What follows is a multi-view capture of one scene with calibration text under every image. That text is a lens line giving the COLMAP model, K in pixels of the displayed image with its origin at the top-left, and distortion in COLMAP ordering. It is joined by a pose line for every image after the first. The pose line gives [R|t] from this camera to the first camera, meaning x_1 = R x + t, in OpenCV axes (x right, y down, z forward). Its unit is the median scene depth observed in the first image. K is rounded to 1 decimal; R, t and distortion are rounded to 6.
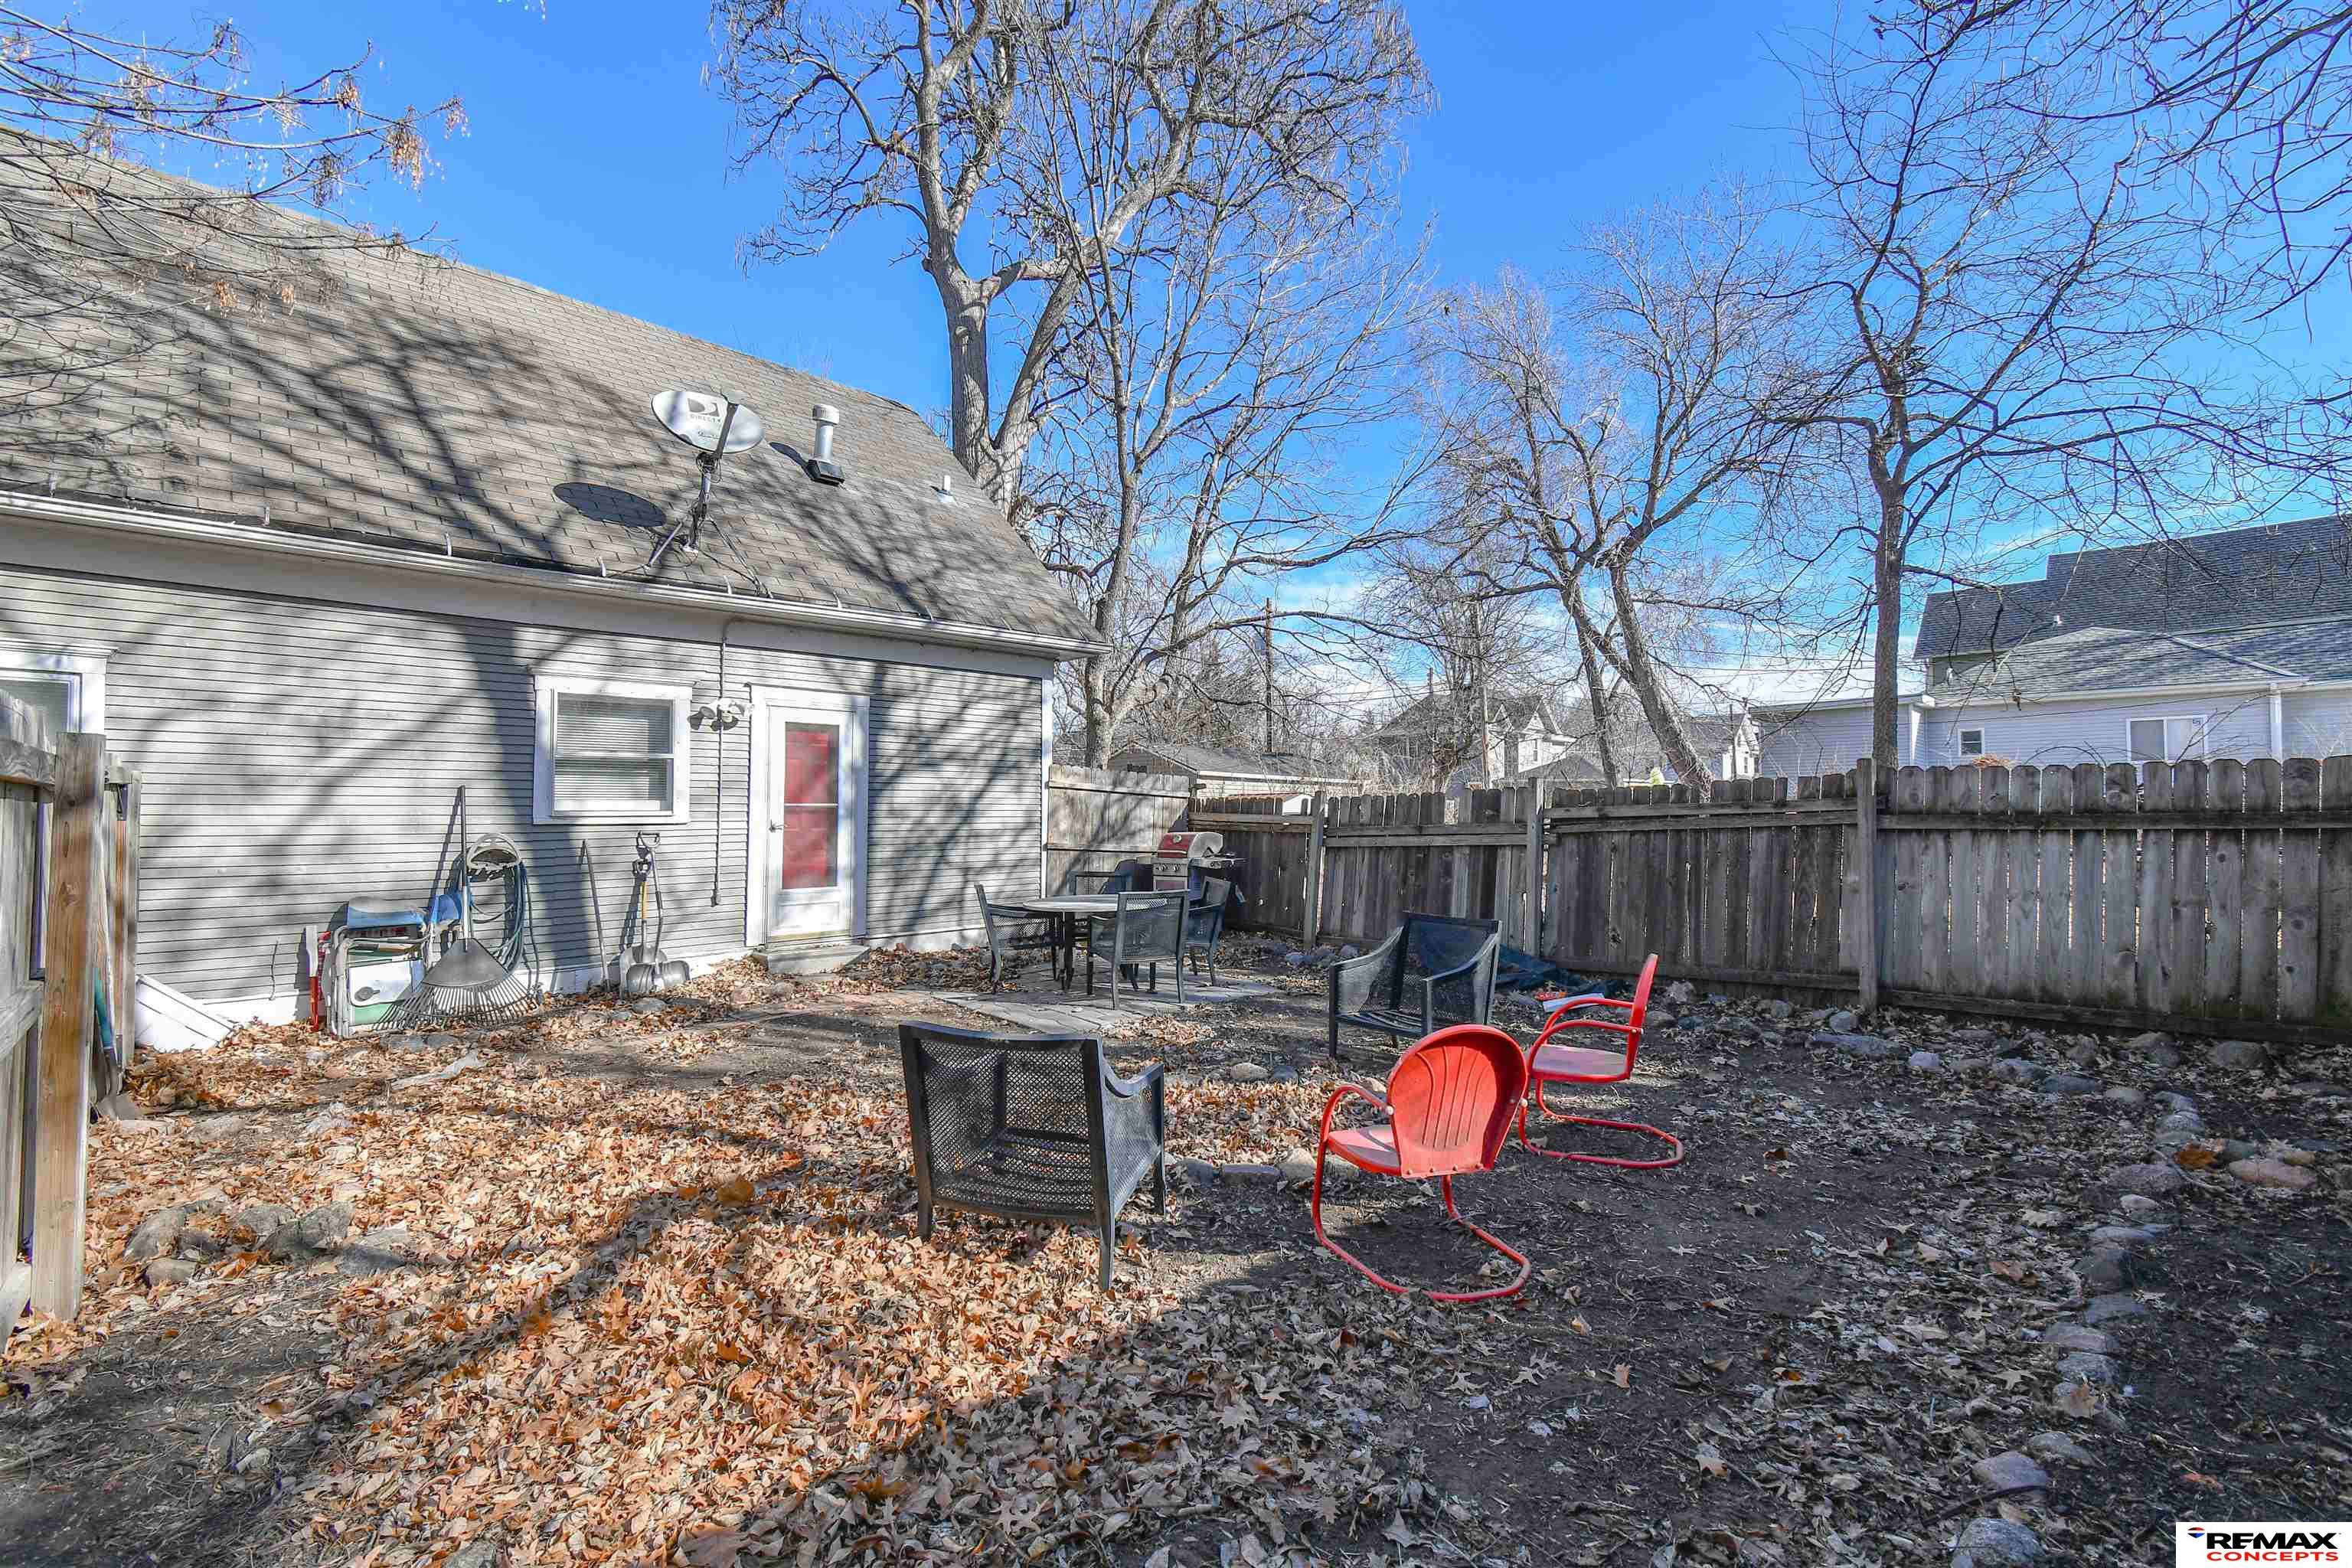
lens RADIAL K [[1044.1, 0, 1176.0], [0, 1044.1, 784.0], [0, 0, 1]] dist [0.052469, -0.035577]
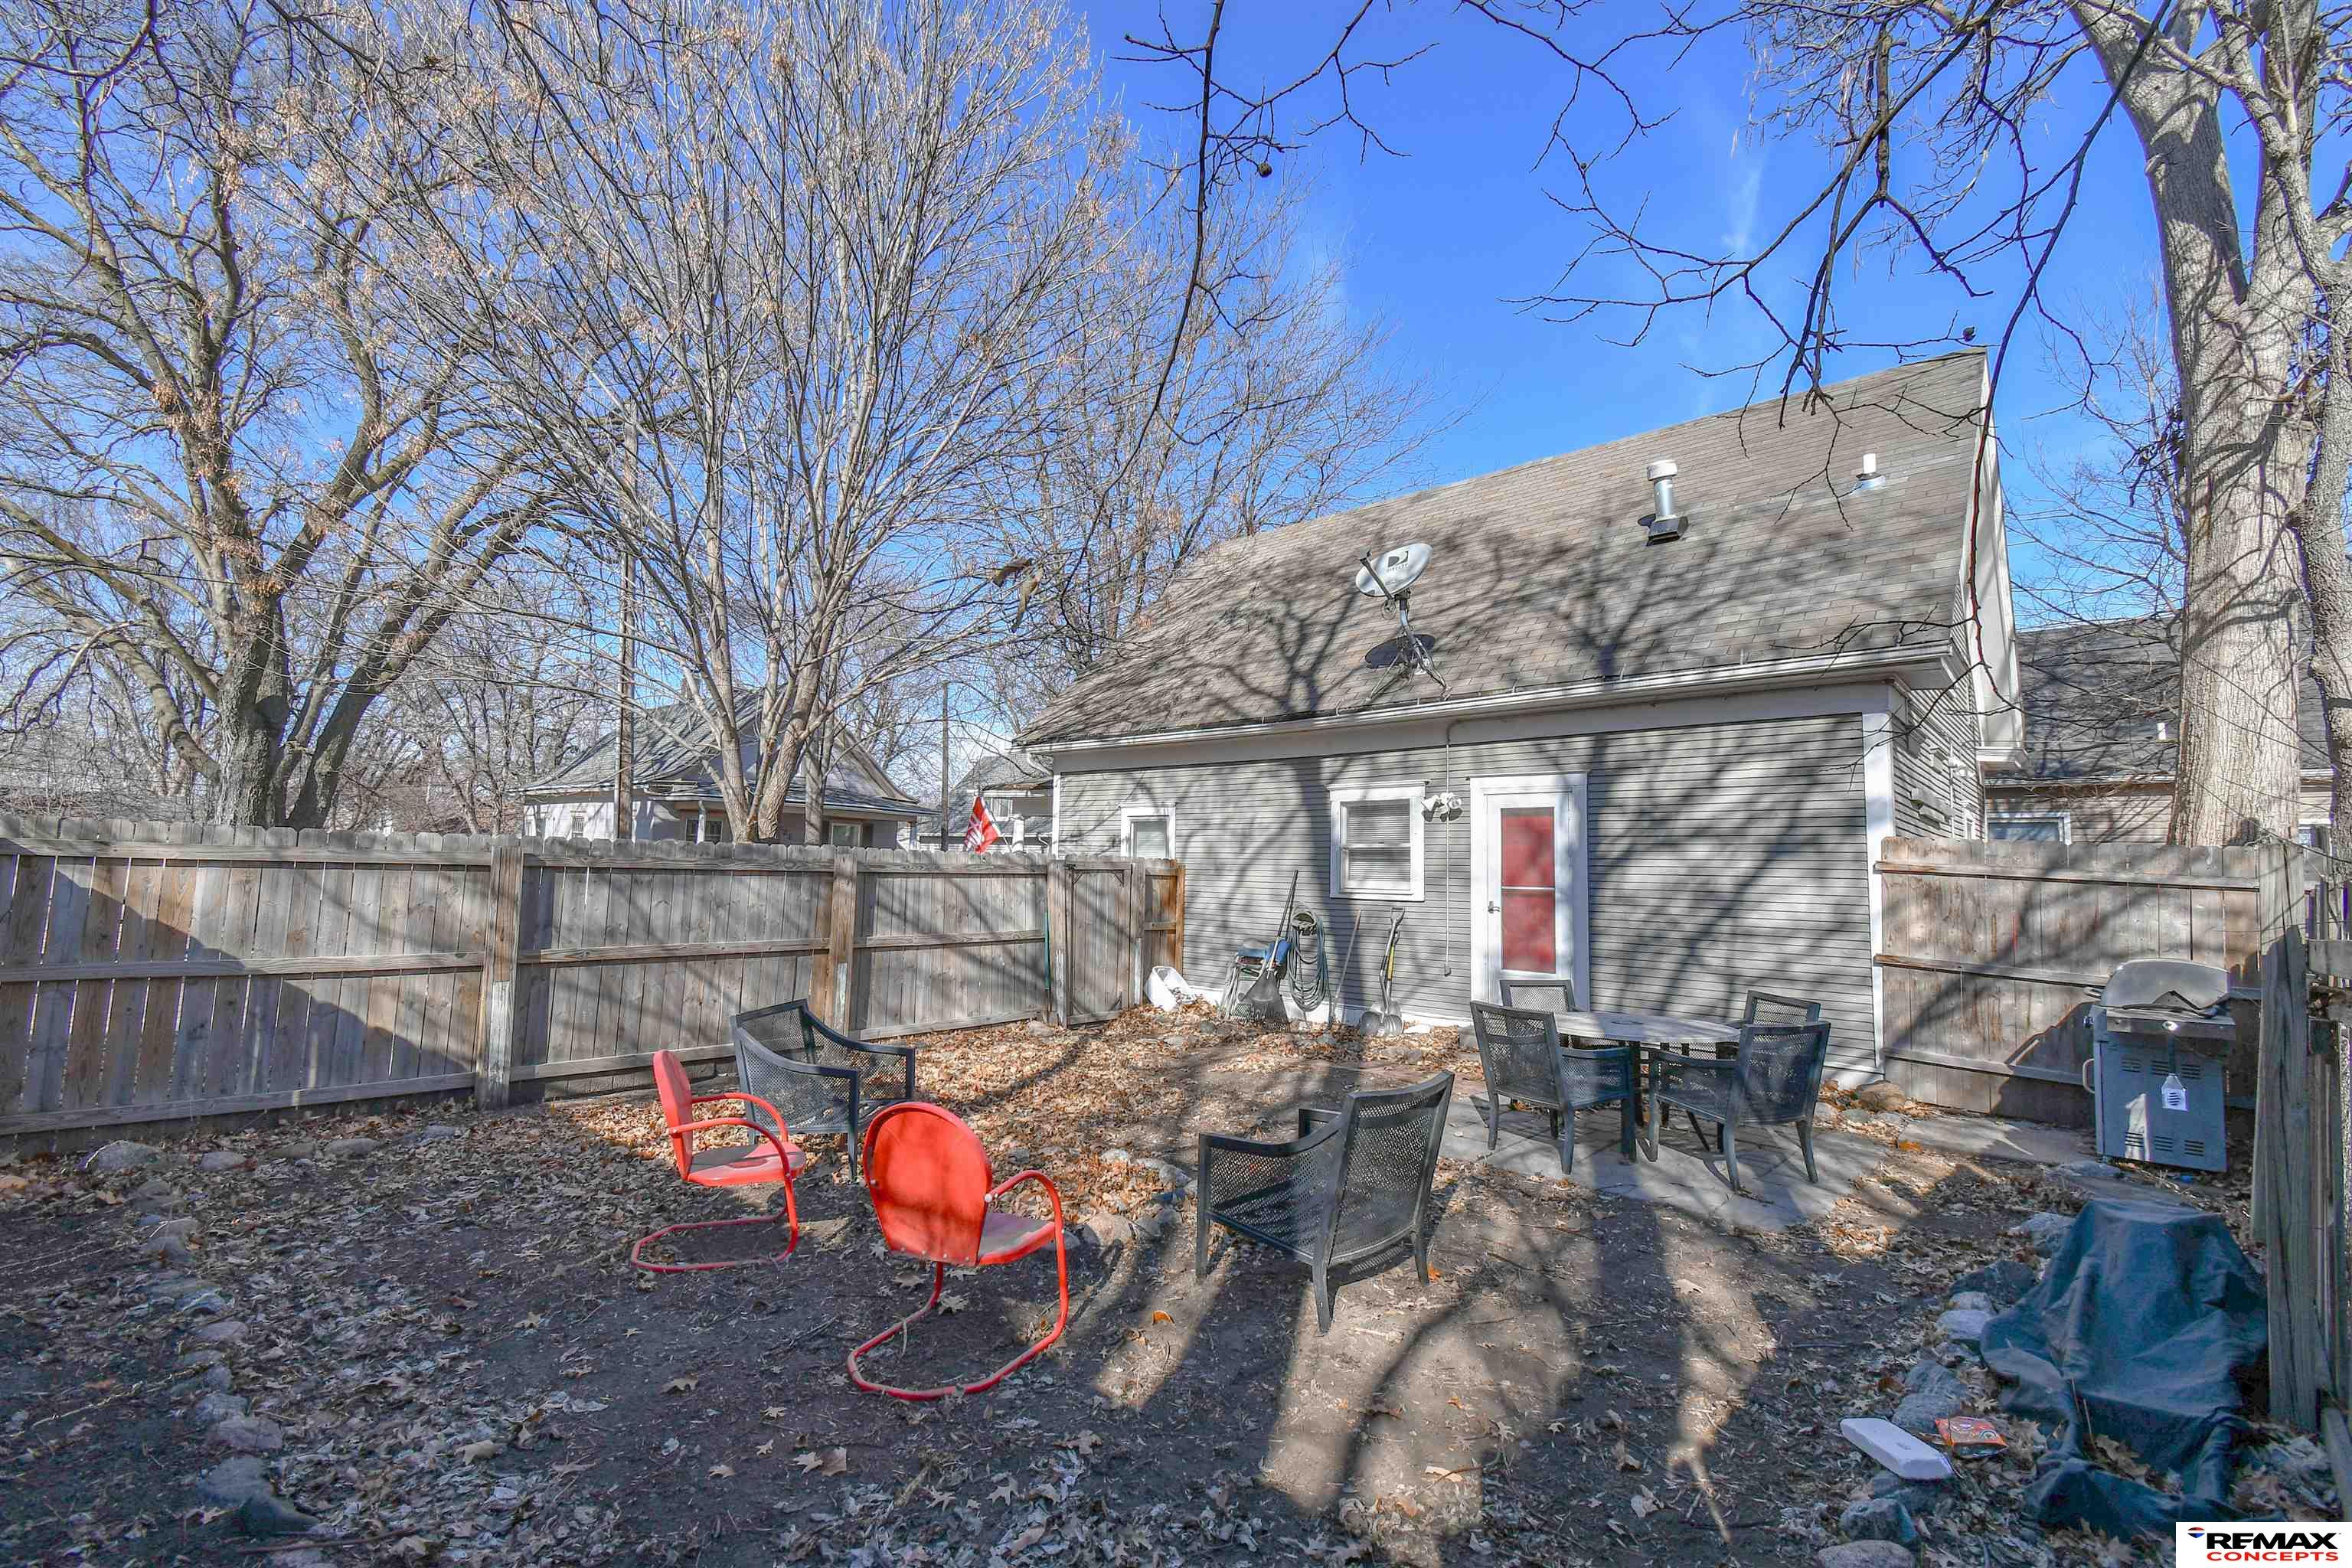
lens RADIAL K [[1044.1, 0, 1176.0], [0, 1044.1, 784.0], [0, 0, 1]] dist [0.052469, -0.035577]
pose [[0.047139, -0.080837, -0.995612, 0.633026], [0.006874, 0.996723, -0.080602, -0.001153], [0.998865, -0.003044, 0.047540, 0.598921]]
